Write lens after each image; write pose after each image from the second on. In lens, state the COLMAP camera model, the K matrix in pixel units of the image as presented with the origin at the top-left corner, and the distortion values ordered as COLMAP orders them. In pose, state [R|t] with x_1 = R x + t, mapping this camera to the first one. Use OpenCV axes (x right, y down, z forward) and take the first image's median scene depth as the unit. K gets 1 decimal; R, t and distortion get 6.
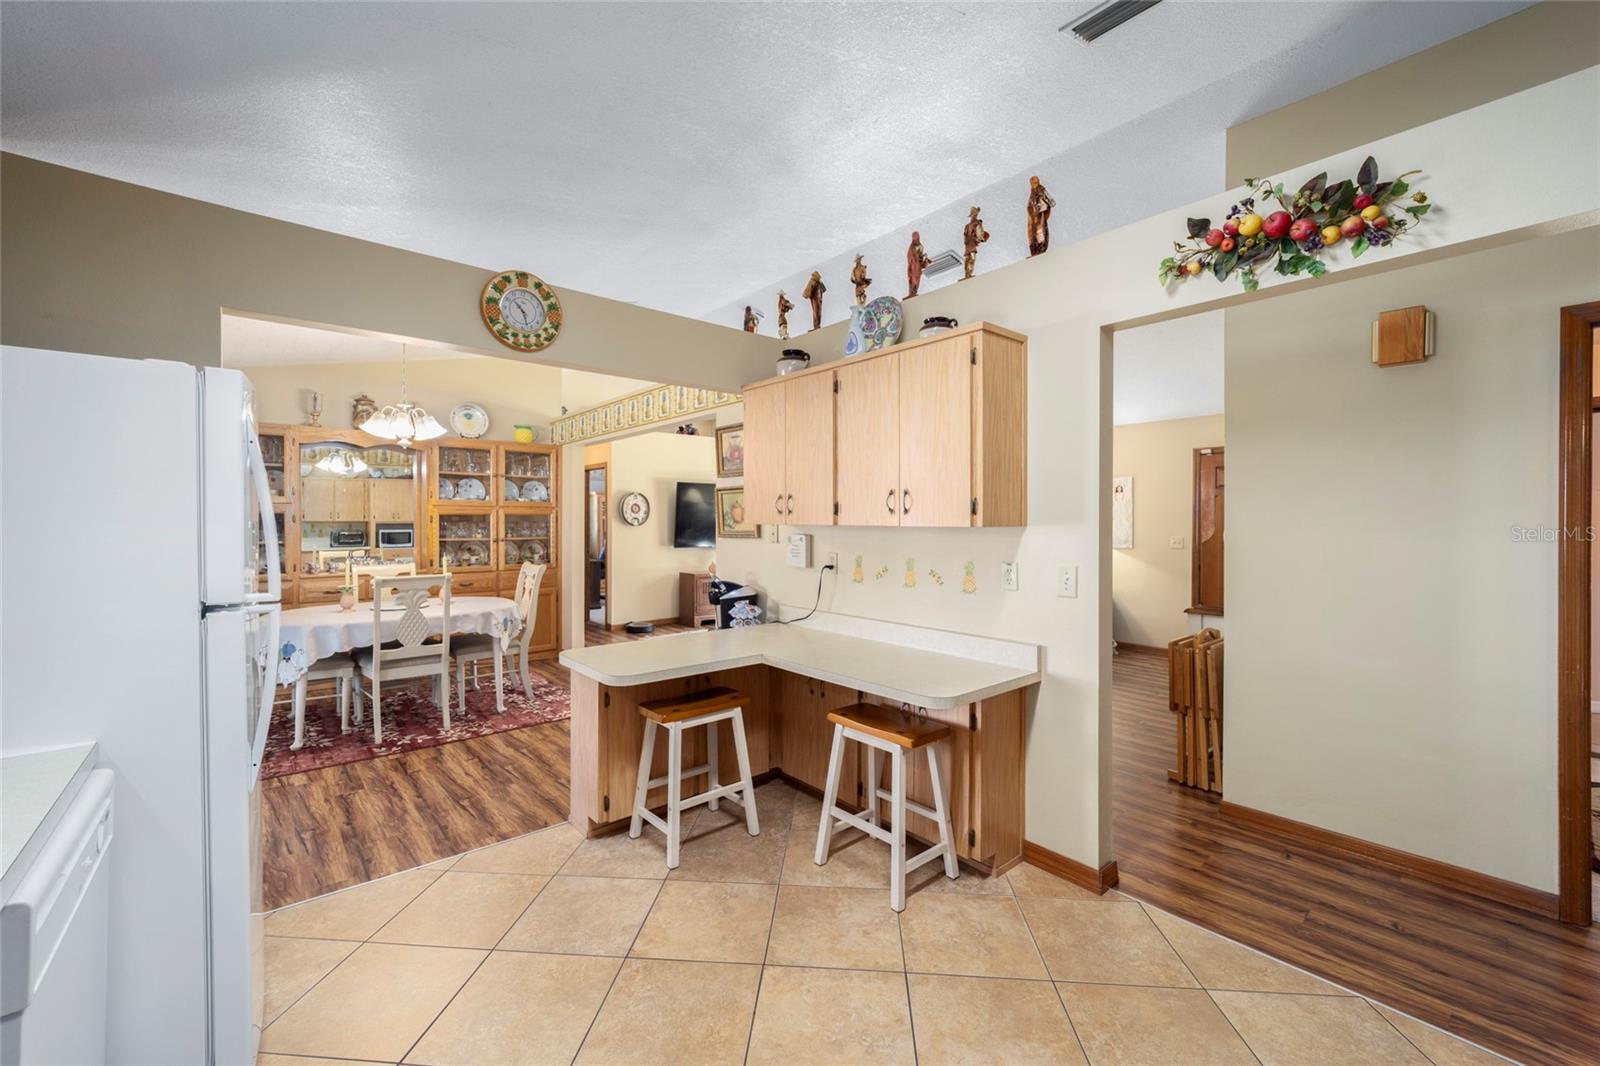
lens RADIAL K [[641.4, 0, 794.9], [0, 641.4, 529.6], [0, 0, 1]] dist [0.002243, -0.001195]
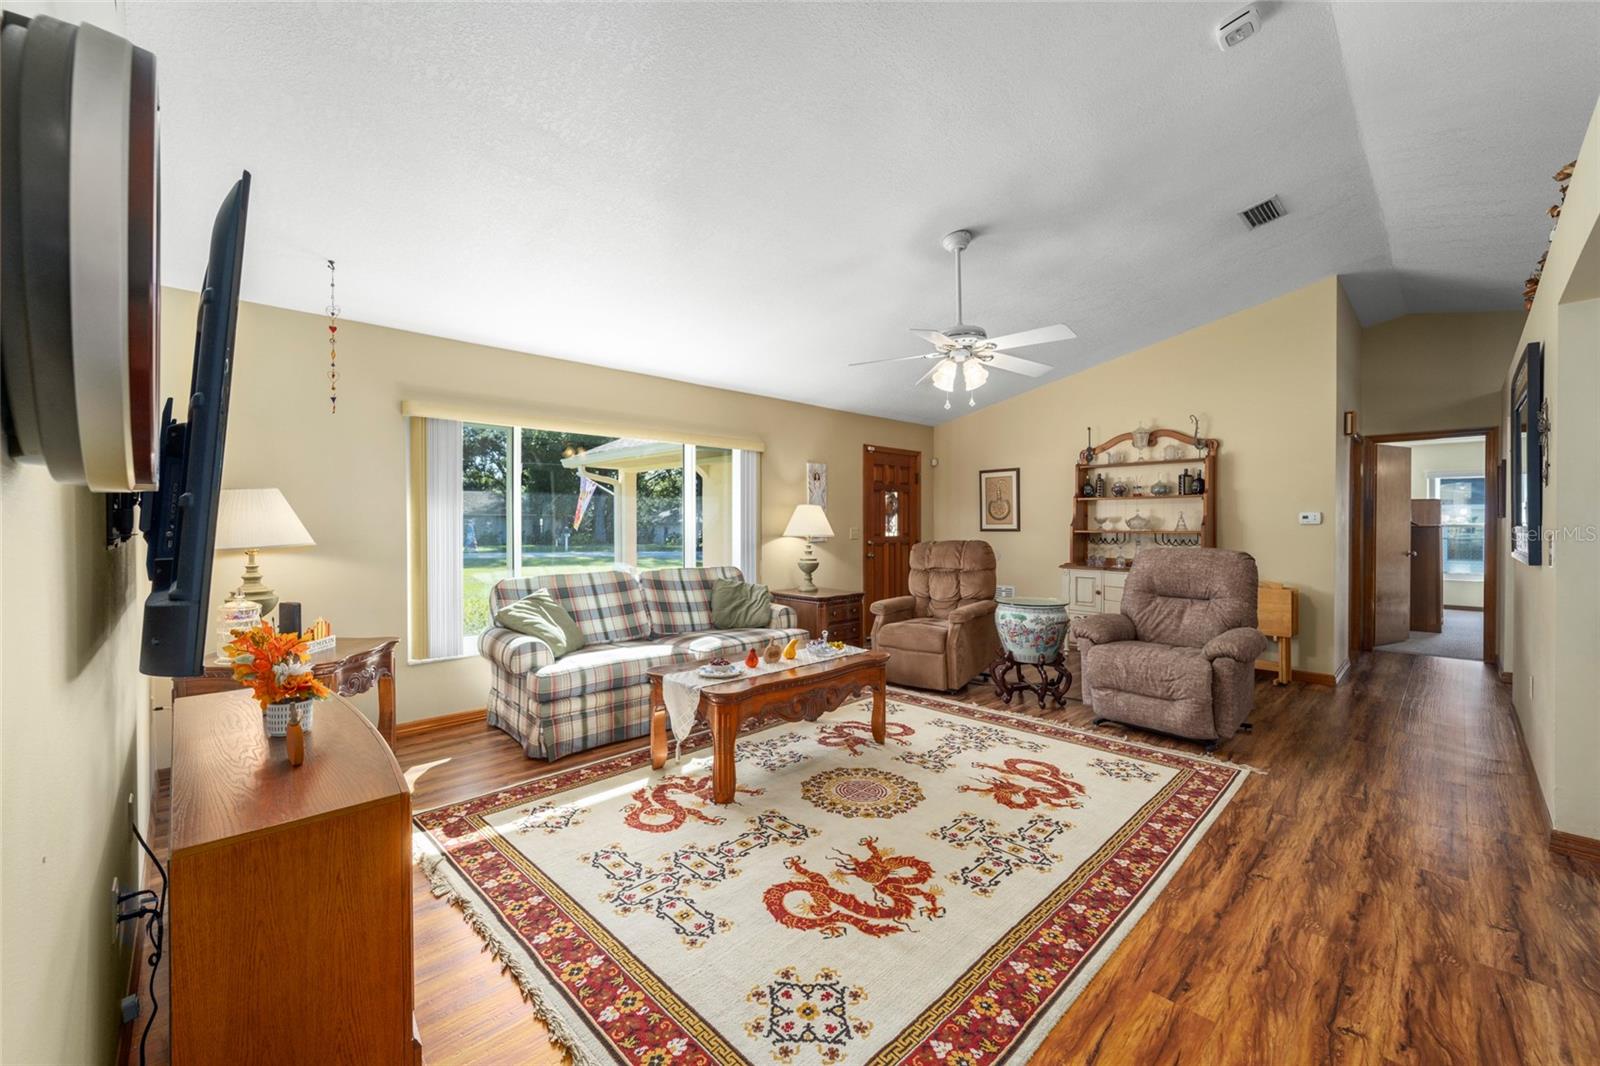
lens RADIAL K [[641.4, 0, 793.2], [0, 641.4, 531.6], [0, 0, 1]] dist [0.002243, -0.001195]
pose [[-0.064553, -0.012323, 0.997838, -0.592834], [0.013244, 0.999825, 0.013204, 0.003378], [-0.997826, 0.014068, -0.064378, 1.635969]]
